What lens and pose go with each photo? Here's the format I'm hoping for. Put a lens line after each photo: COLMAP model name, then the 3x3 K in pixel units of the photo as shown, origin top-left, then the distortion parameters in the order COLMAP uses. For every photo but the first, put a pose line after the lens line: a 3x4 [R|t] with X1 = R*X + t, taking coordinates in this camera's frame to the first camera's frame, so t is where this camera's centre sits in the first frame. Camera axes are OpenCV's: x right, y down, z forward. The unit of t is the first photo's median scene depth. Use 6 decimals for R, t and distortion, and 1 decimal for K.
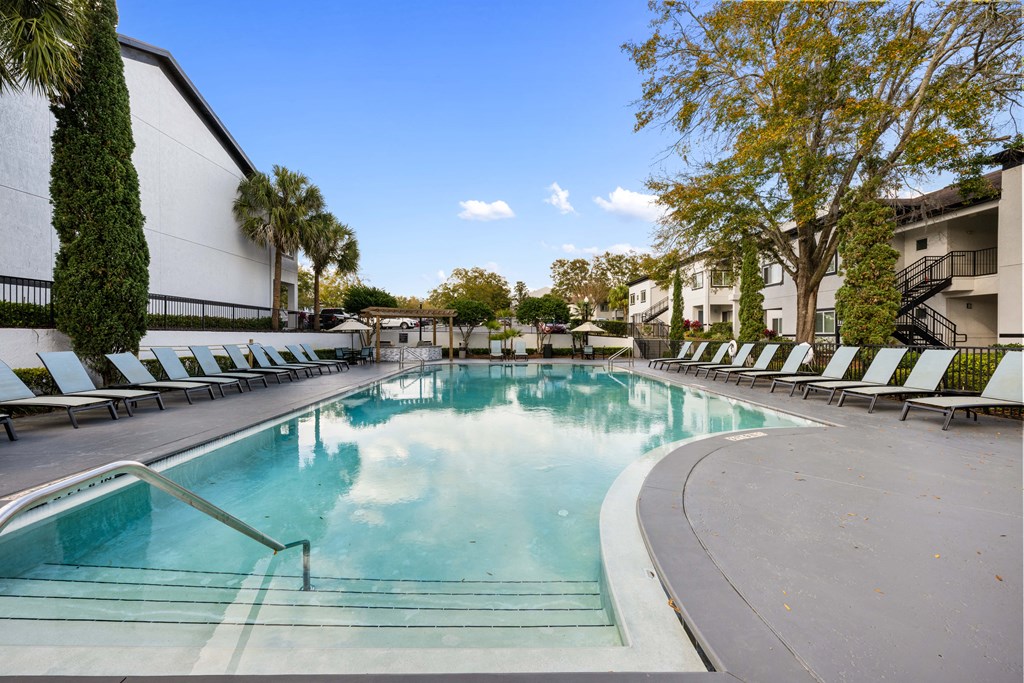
lens RADIAL K [[404.9, 0, 512.2], [0, 404.9, 338.5], [0, 0, 1]] dist [-0.008882, -0.000013]
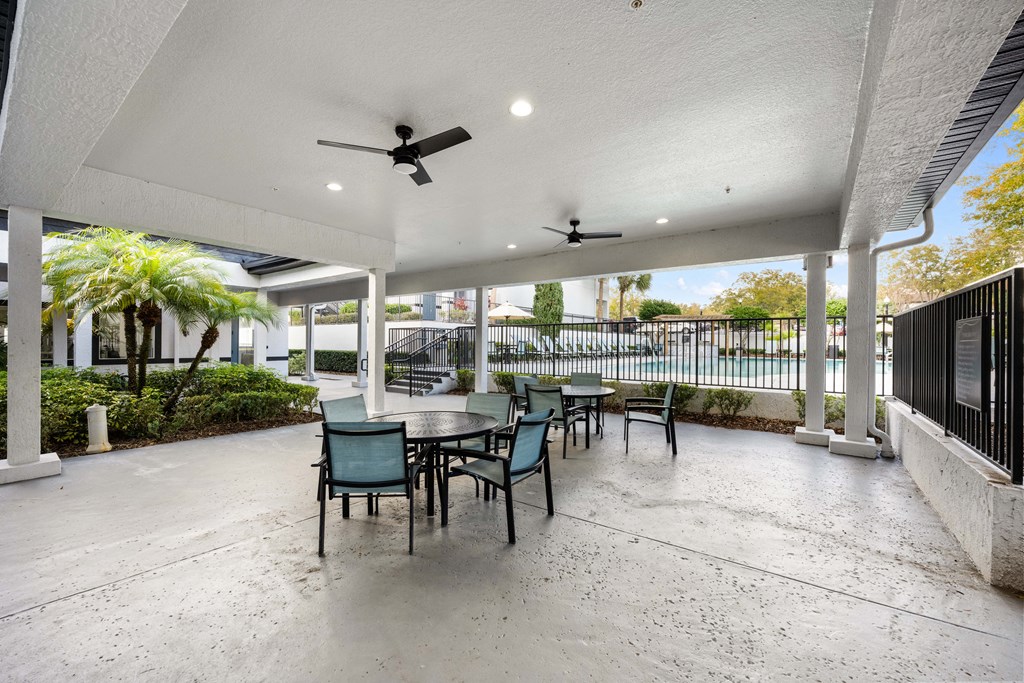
lens RADIAL K [[404.9, 0, 514.6], [0, 404.9, 342.7], [0, 0, 1]] dist [-0.008882, -0.000013]
pose [[0.792130, 0.007934, -0.610301, 0.071448], [-0.014626, 0.999875, -0.005985, 0.021695], [0.610178, 0.013667, 0.792147, -0.301294]]
